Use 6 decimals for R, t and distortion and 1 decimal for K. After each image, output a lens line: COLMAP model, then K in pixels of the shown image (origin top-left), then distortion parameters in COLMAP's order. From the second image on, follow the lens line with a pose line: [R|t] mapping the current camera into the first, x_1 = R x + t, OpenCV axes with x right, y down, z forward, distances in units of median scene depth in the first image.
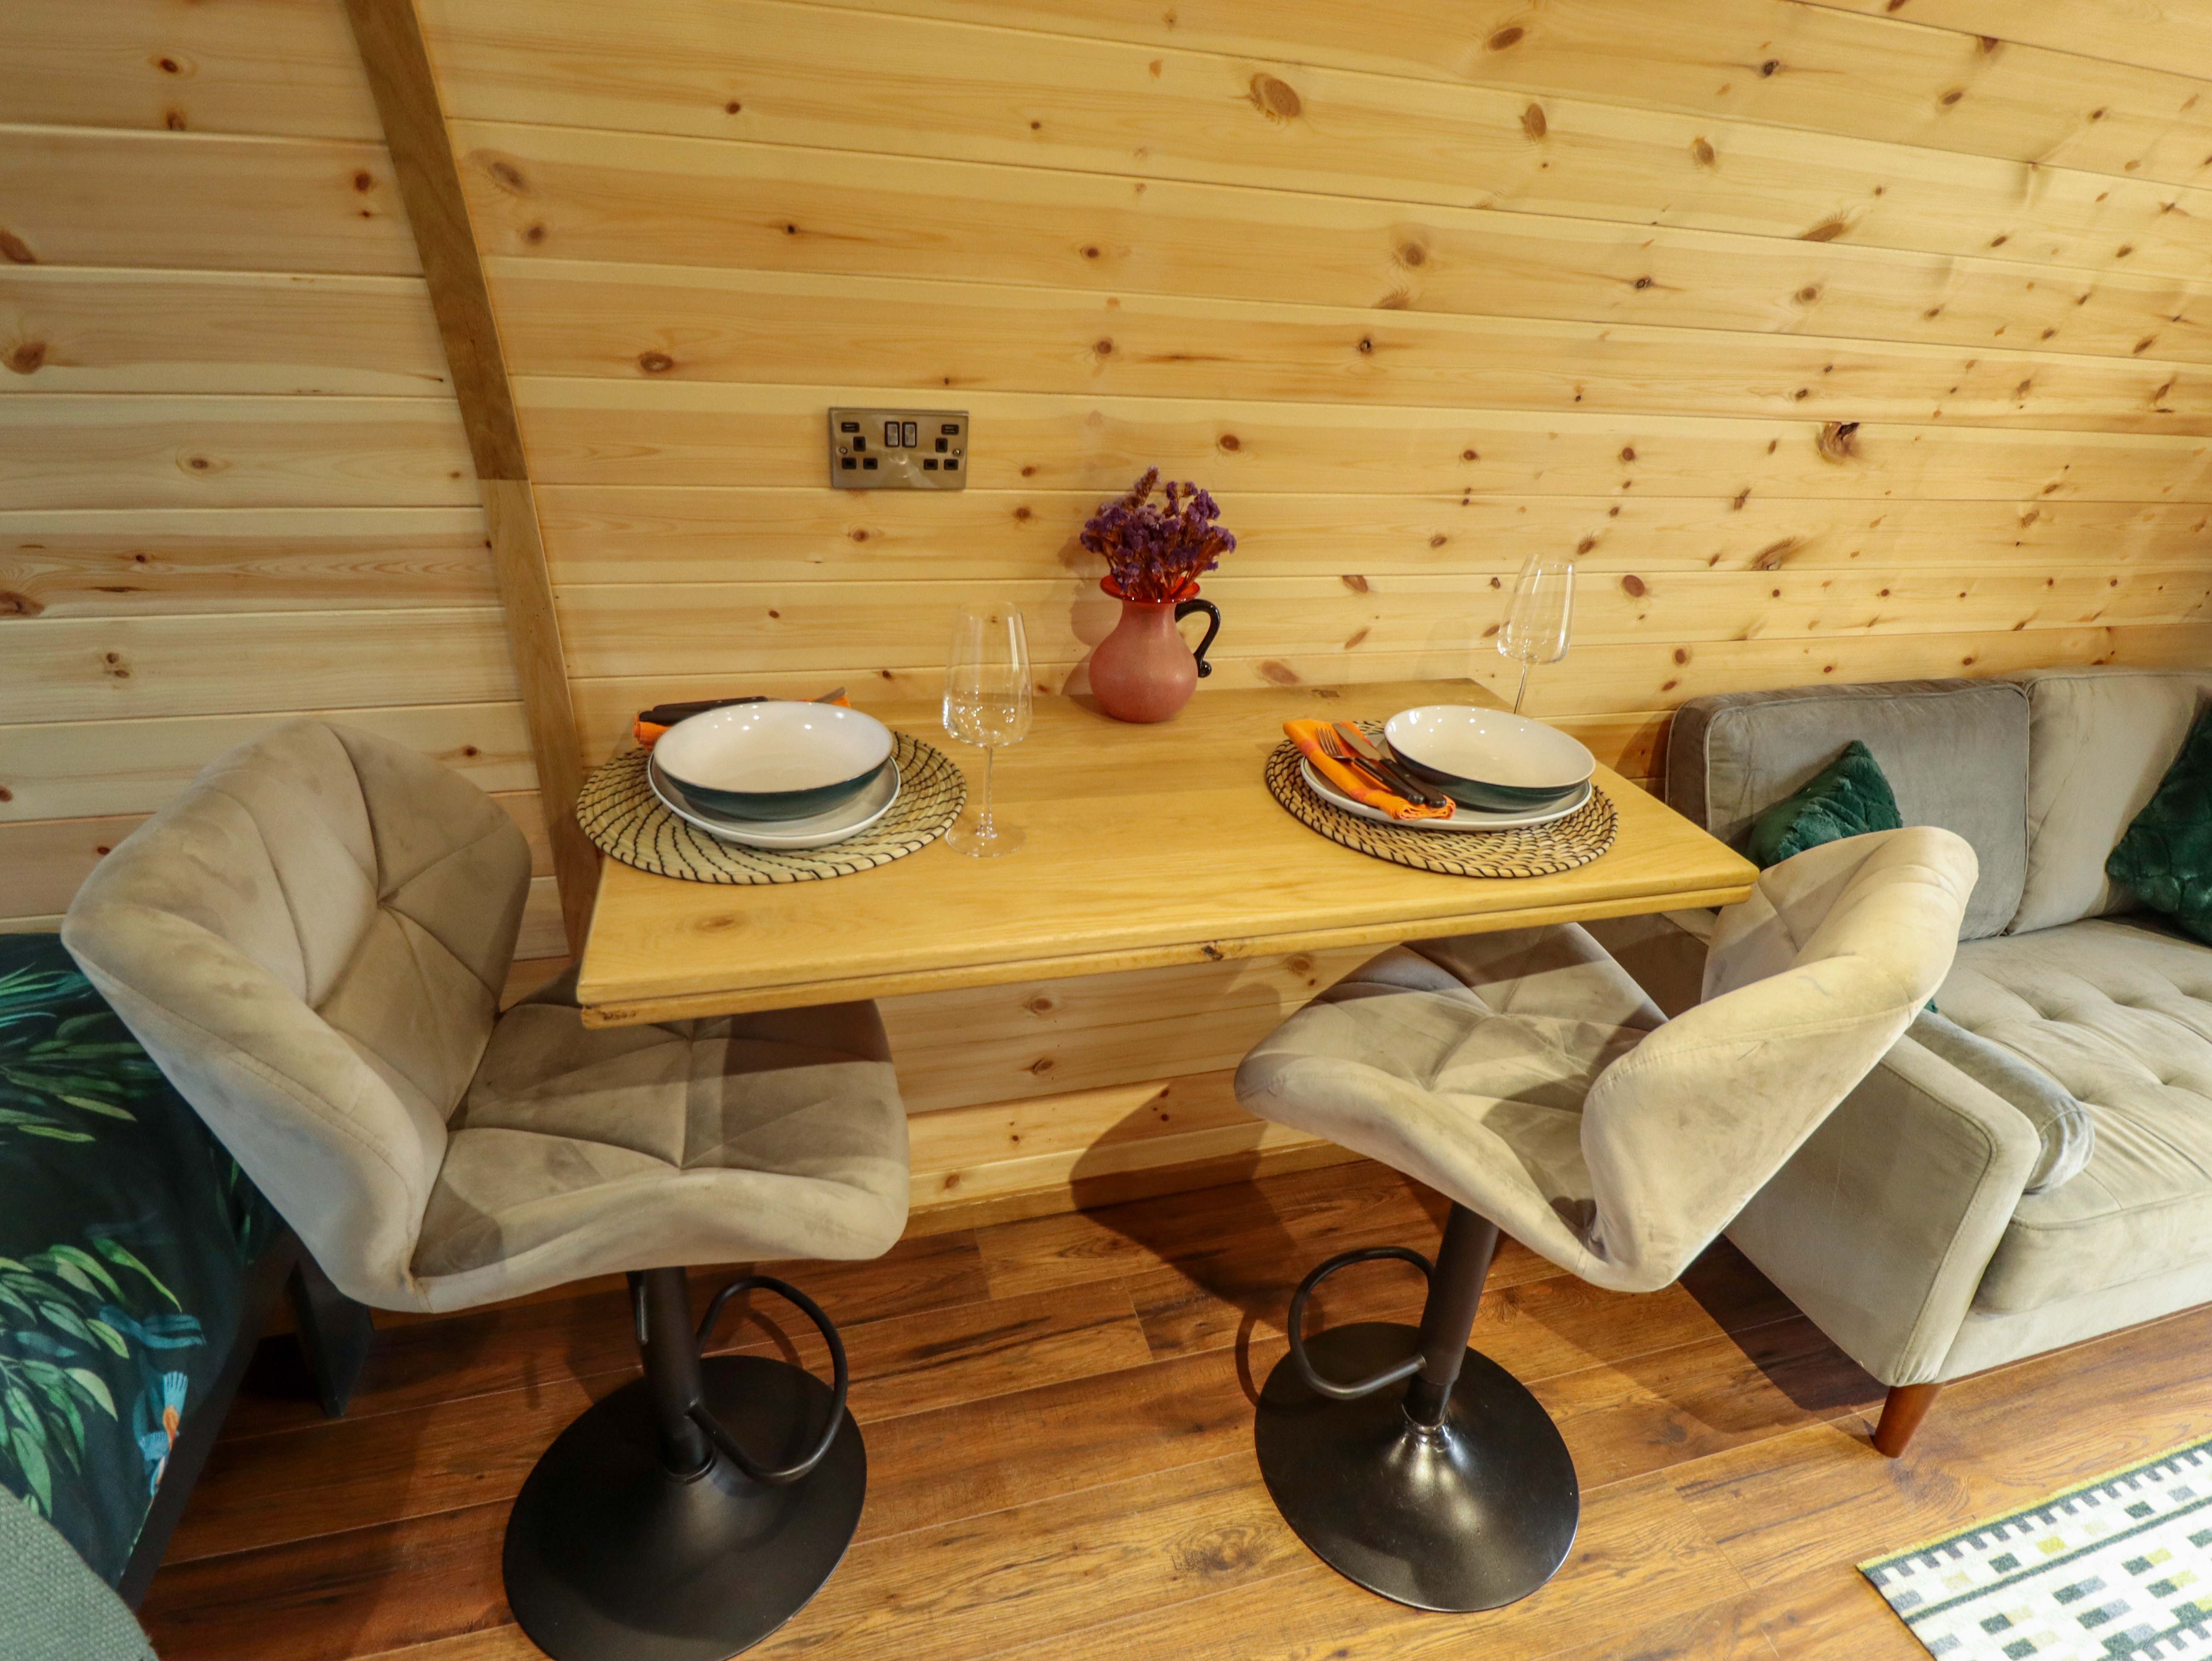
lens RADIAL K [[1151.6, 0, 1123.9], [0, 1151.6, 822.5], [0, 0, 1]] dist [-0.001936, -0.012991]
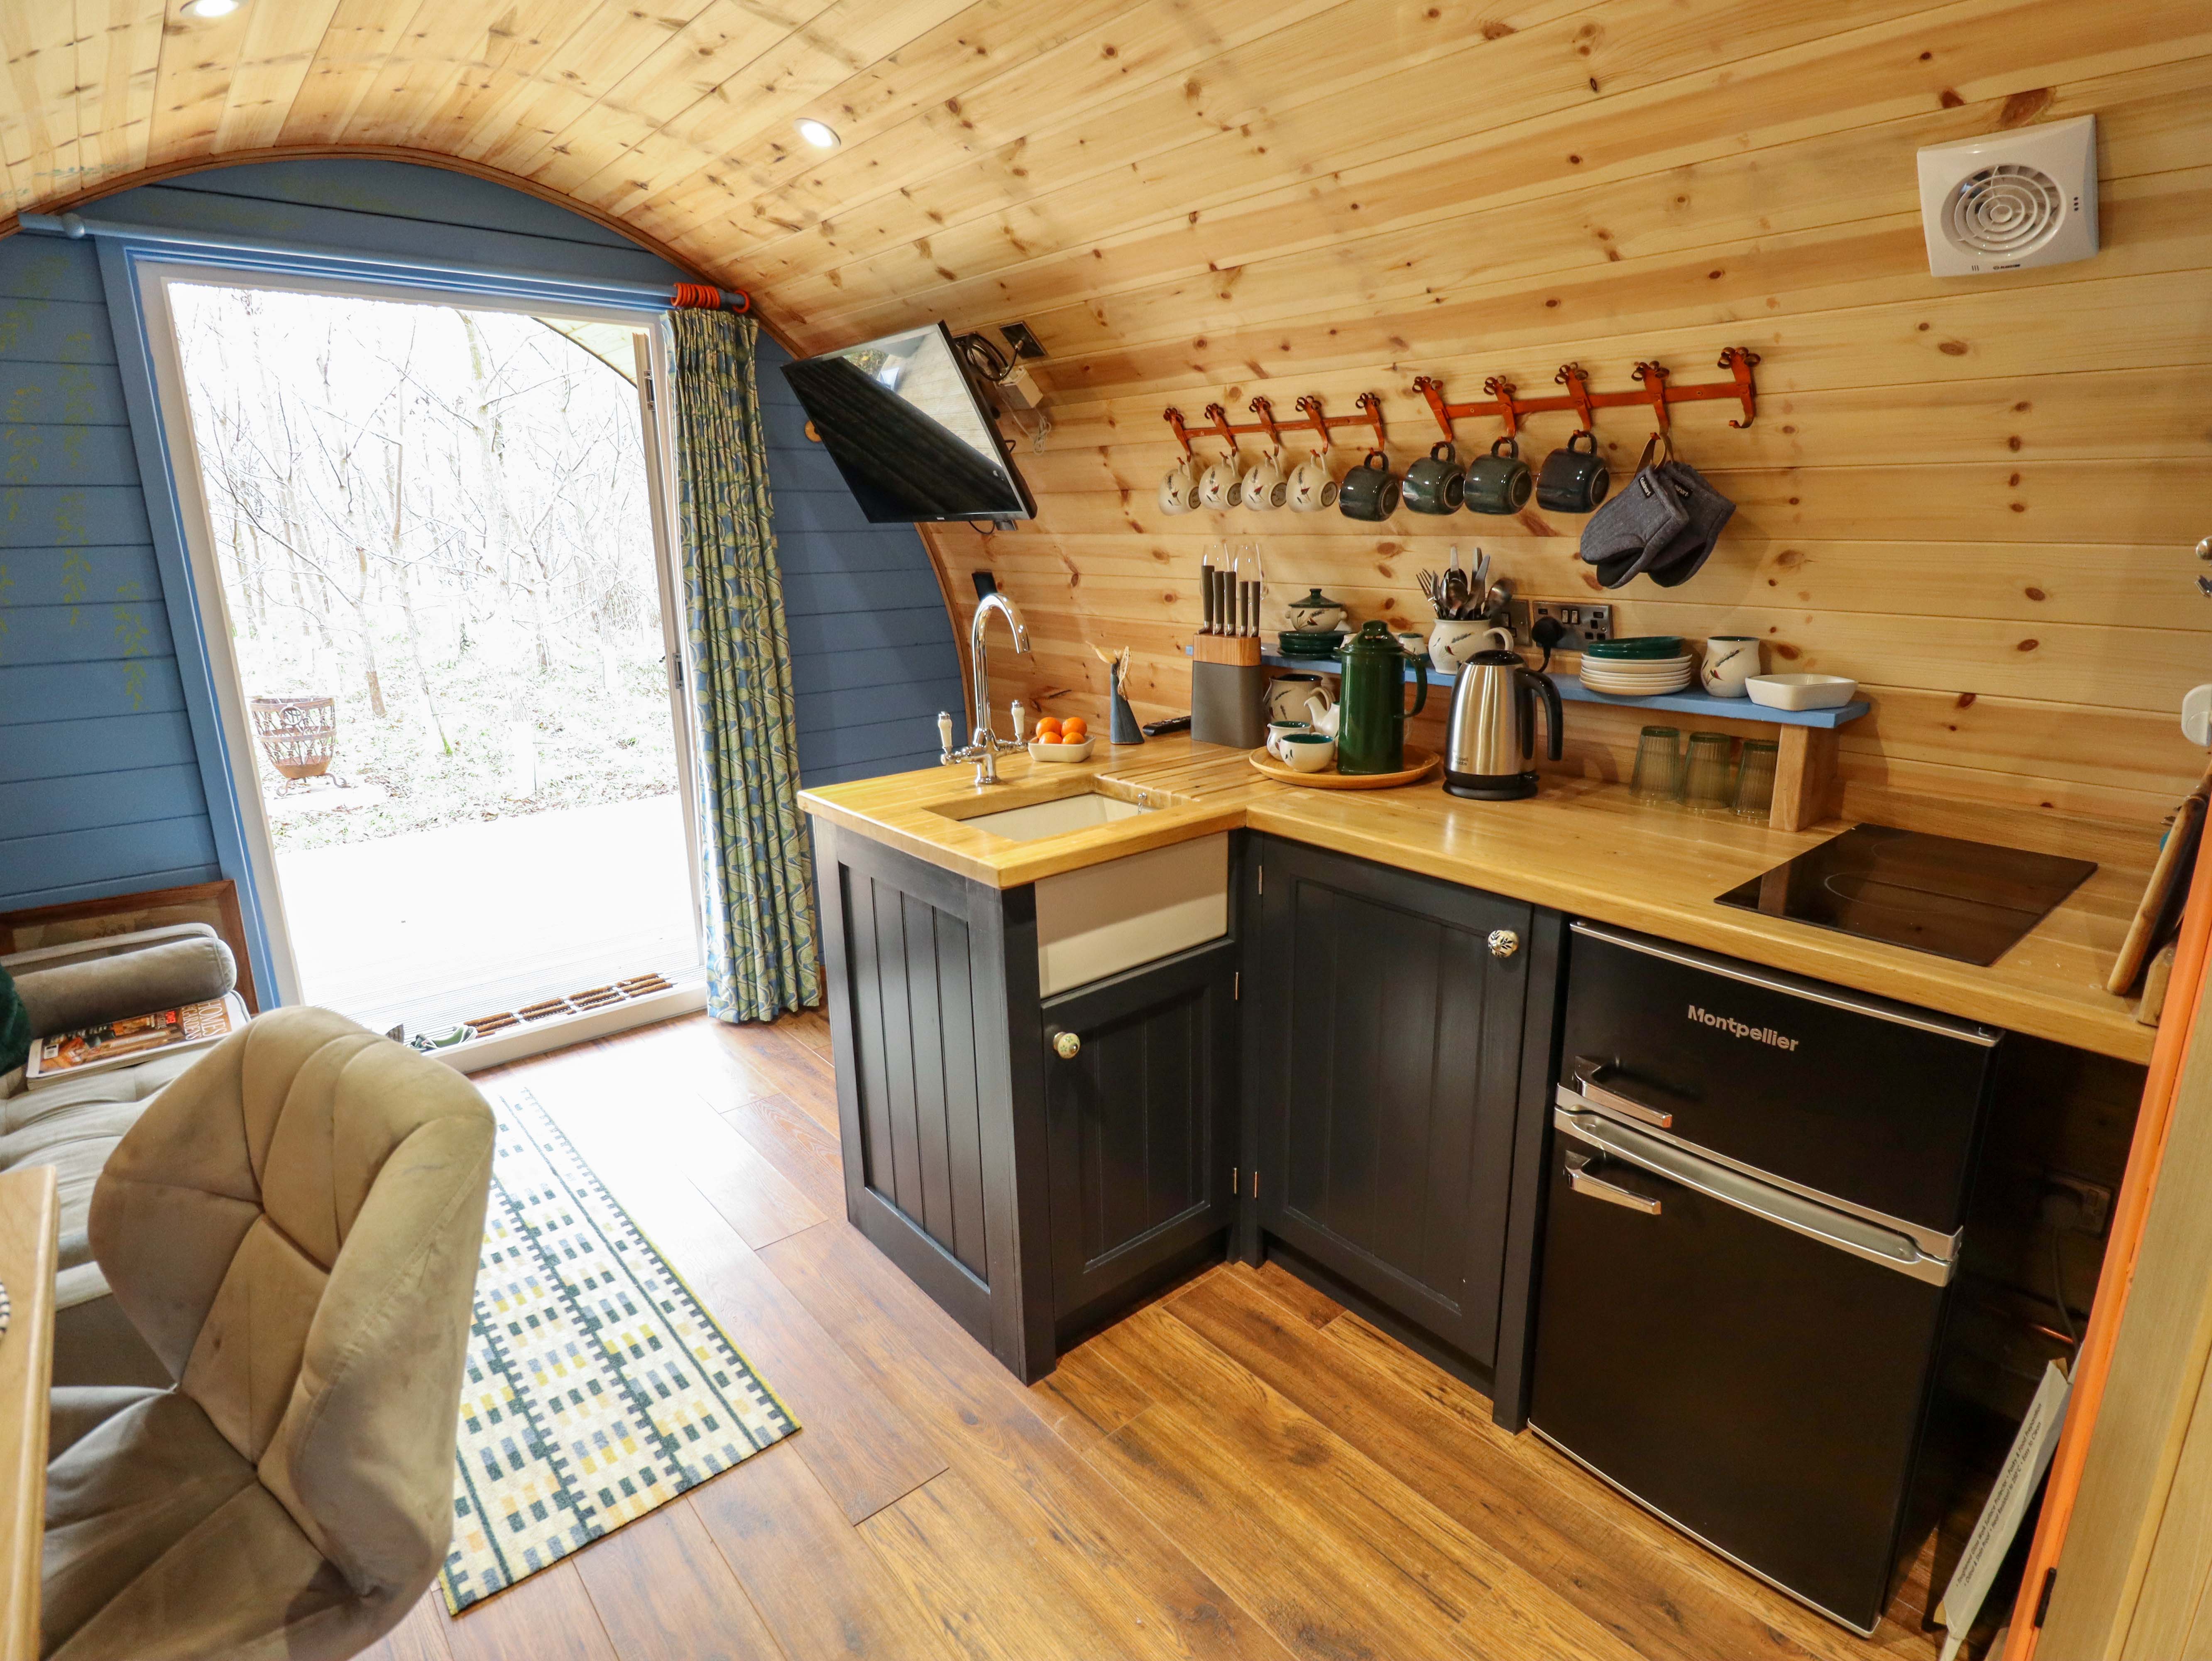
lens RADIAL K [[1151.6, 0, 1137.4], [0, 1151.6, 816.9], [0, 0, 1]] dist [-0.001936, -0.012991]
pose [[-0.420046, -0.269830, 0.866460, -0.358715], [0.356778, 0.828793, 0.431060, -0.205089], [-0.834429, 0.490199, -0.251862, 0.366656]]
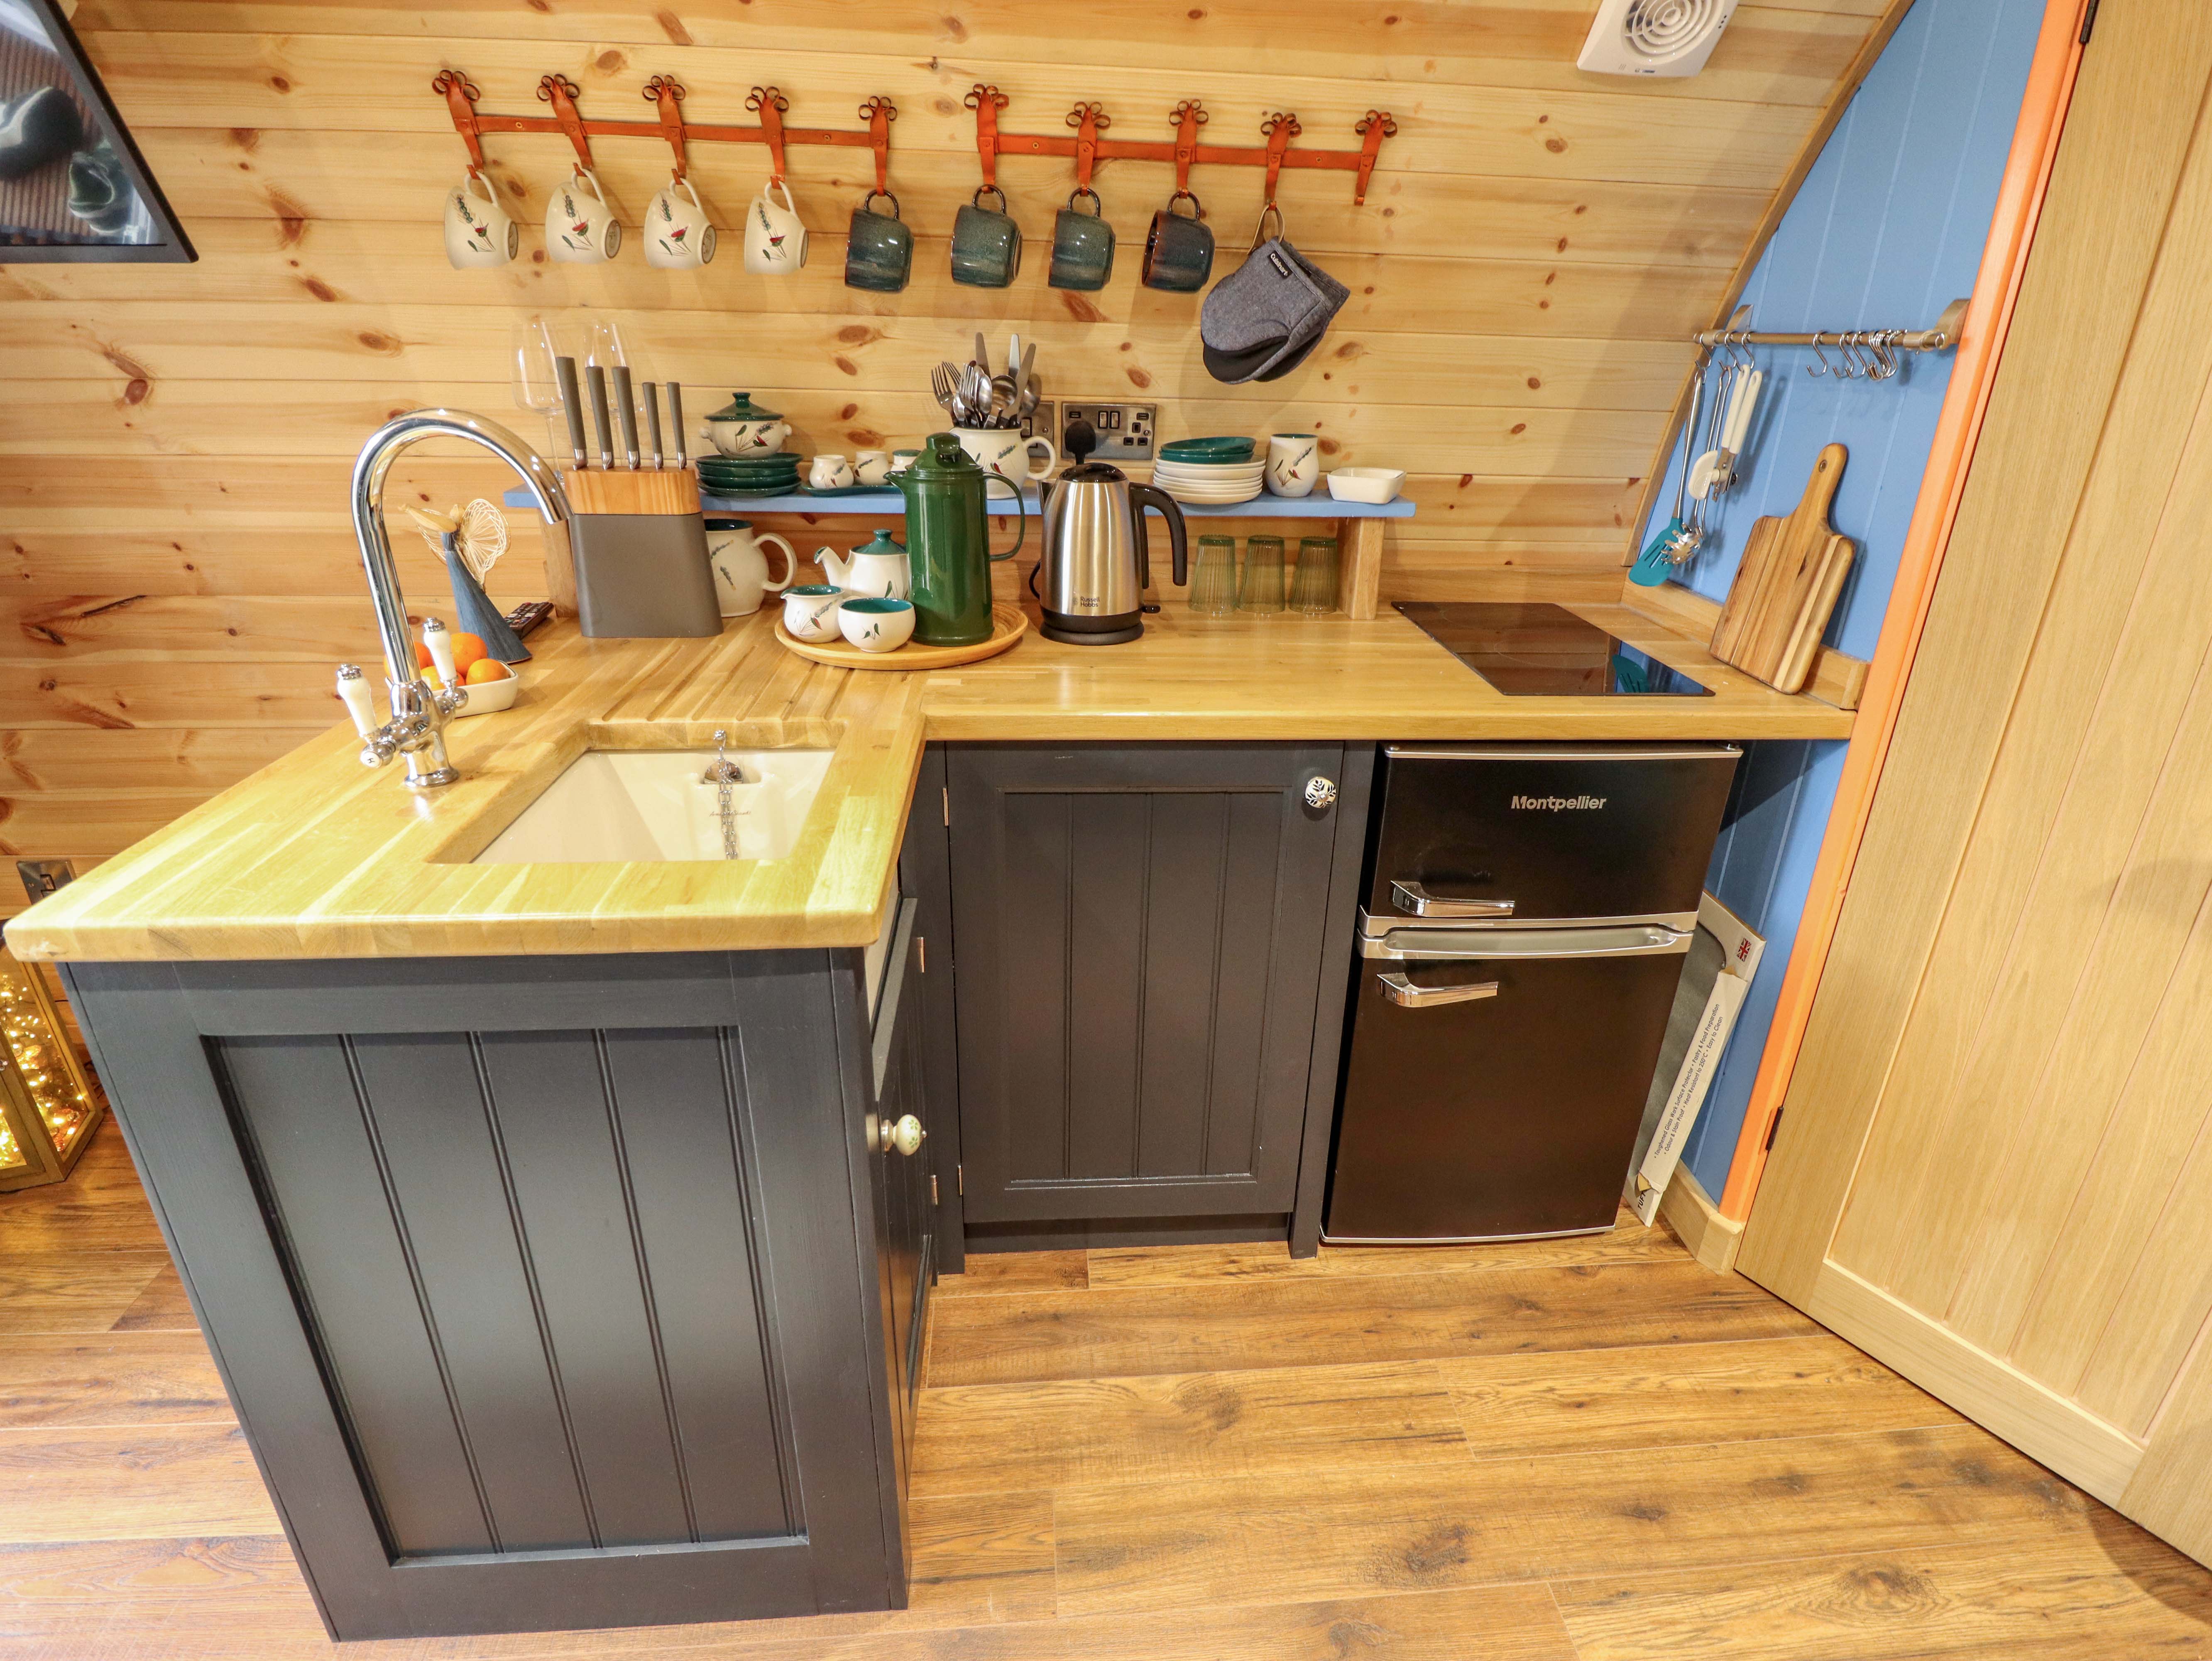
lens RADIAL K [[1151.6, 0, 1128.6], [0, 1151.6, 825.2], [0, 0, 1]] dist [-0.001936, -0.012991]
pose [[-0.978421, -0.142965, 0.149173, 0.484800], [0.011986, 0.681480, 0.731739, -0.220744], [-0.206271, 0.717737, -0.665061, 0.593367]]
